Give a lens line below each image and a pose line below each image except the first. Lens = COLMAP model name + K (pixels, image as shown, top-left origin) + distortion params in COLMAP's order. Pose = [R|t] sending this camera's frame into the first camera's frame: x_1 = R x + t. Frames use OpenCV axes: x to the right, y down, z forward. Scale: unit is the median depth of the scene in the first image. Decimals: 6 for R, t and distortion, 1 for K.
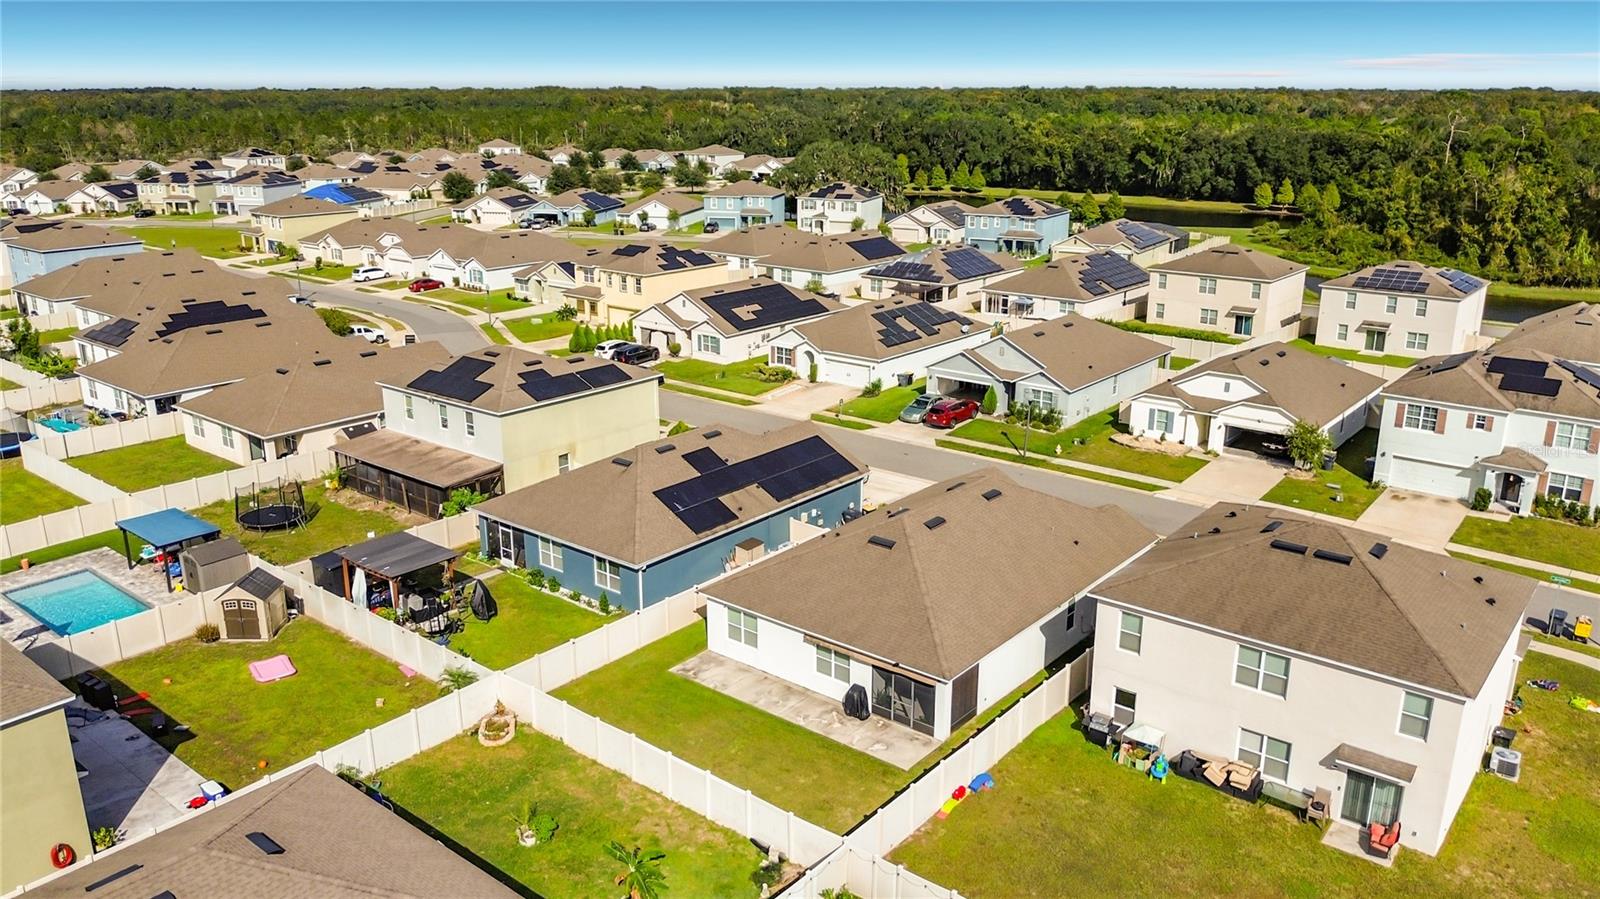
lens RADIAL K [[1185.2, 0, 802.5], [0, 1185.2, 452.6], [0, 0, 1]] dist [0.031026, -0.065268]
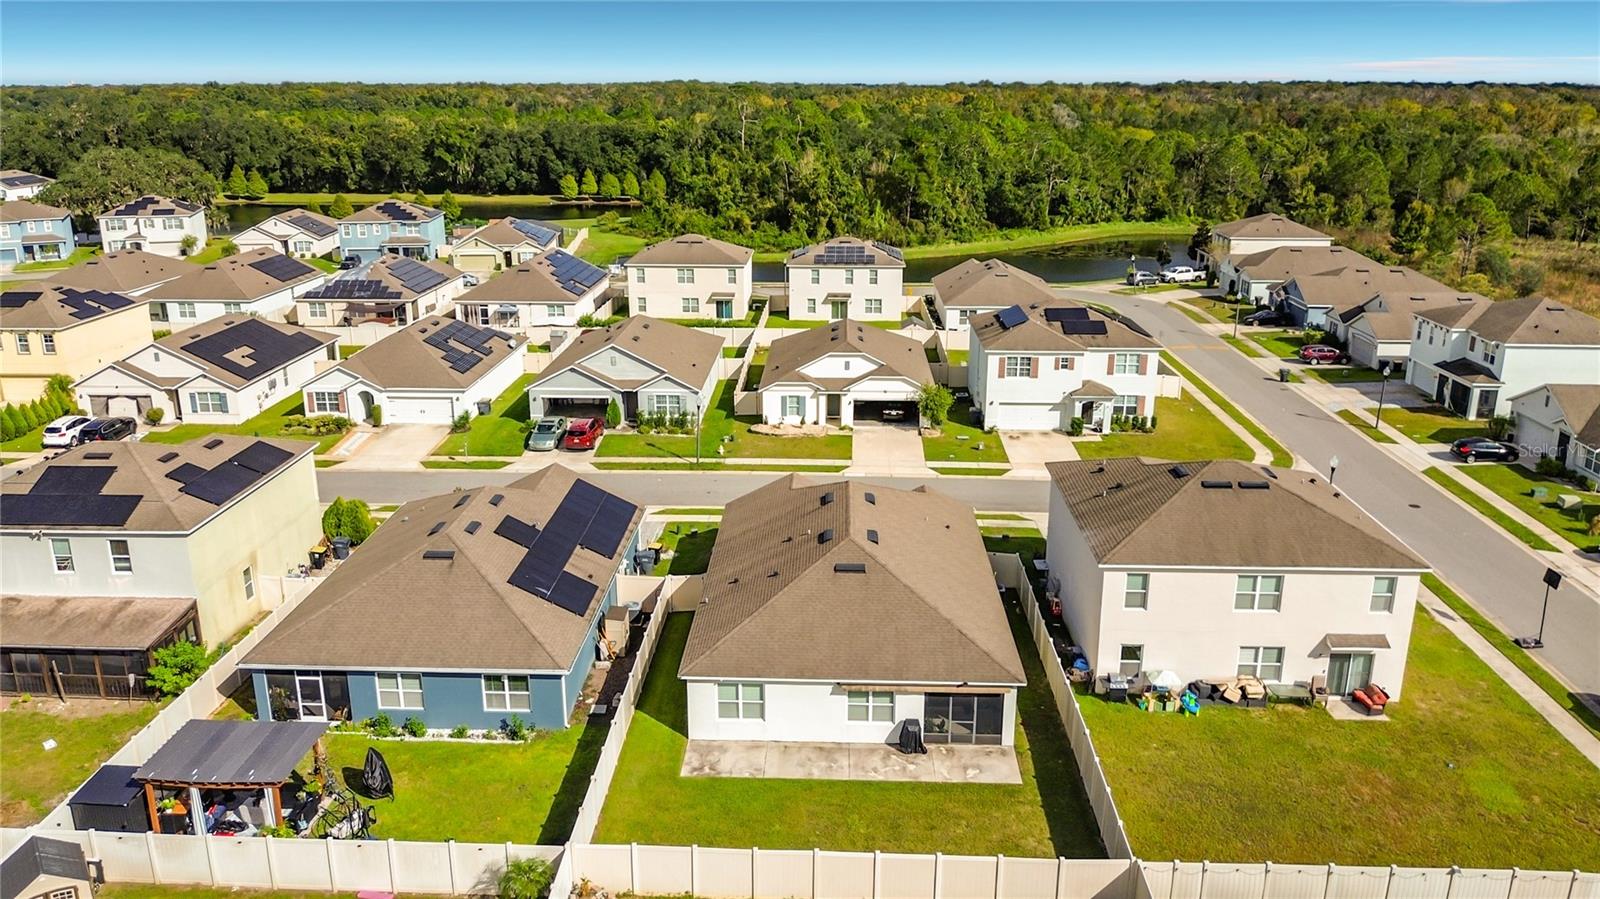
lens RADIAL K [[1185.2, 0, 799.8], [0, 1185.2, 463.6], [0, 0, 1]] dist [0.031026, -0.065268]
pose [[0.801315, -0.183025, 0.569558, -0.274401], [0.175977, 0.982043, 0.067992, -0.043547], [-0.571775, 0.045746, 0.819134, 0.139855]]
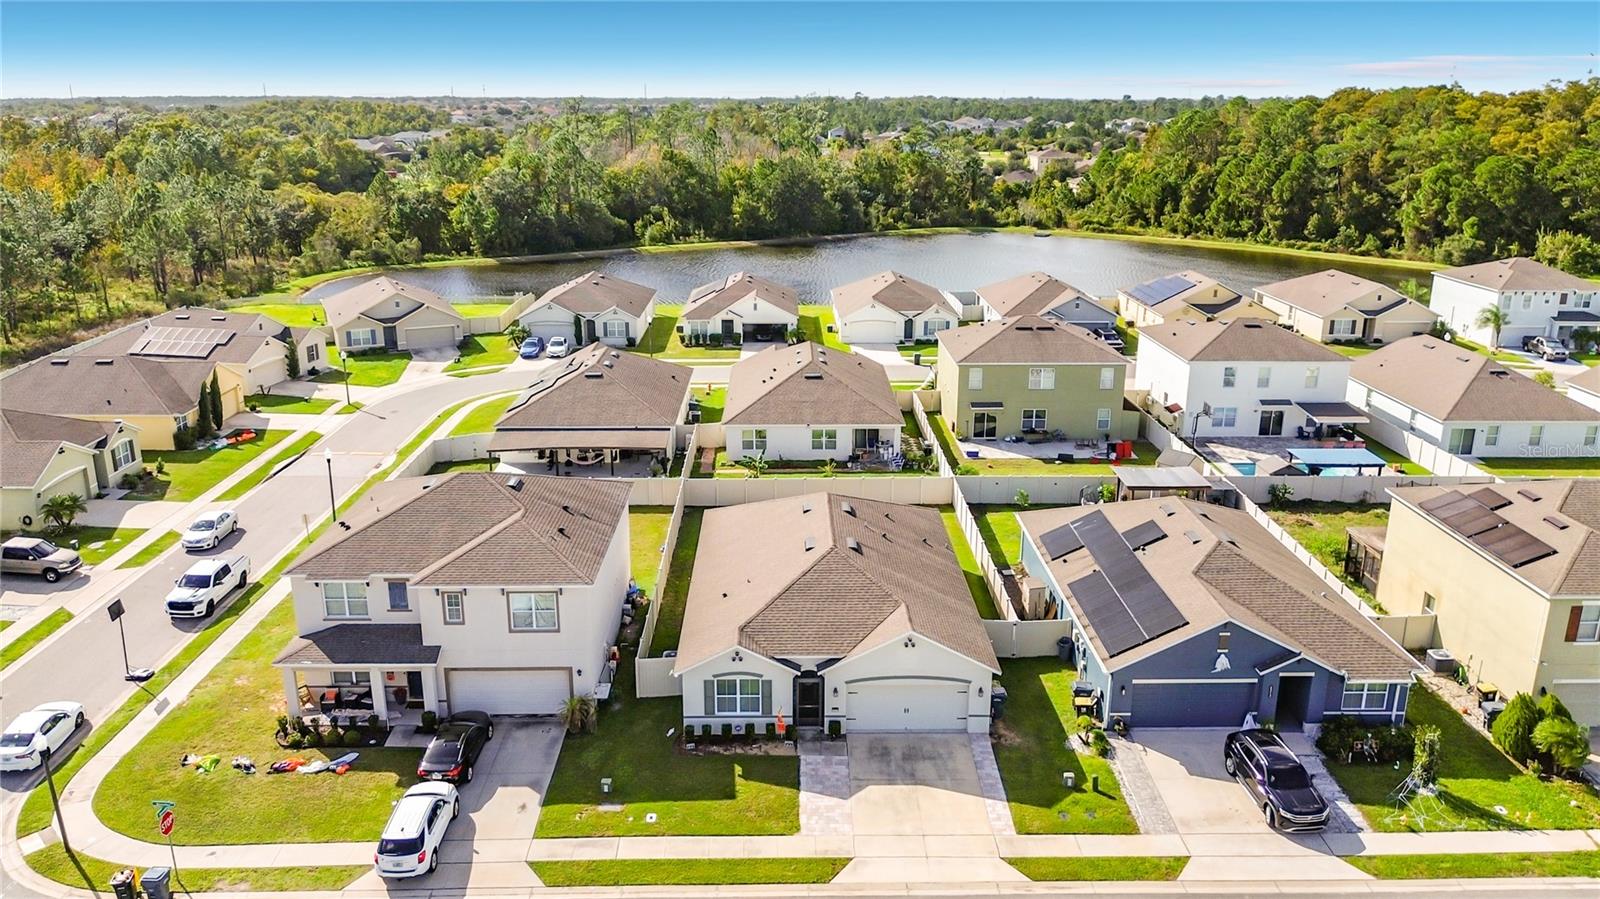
lens RADIAL K [[1185.2, 0, 802.0], [0, 1185.2, 434.7], [0, 0, 1]] dist [0.031026, -0.065268]
pose [[-0.765645, 0.174451, -0.619156, 0.463652], [-0.188769, 0.859213, 0.475519, -0.305370], [0.614942, 0.480957, -0.624922, 0.966040]]
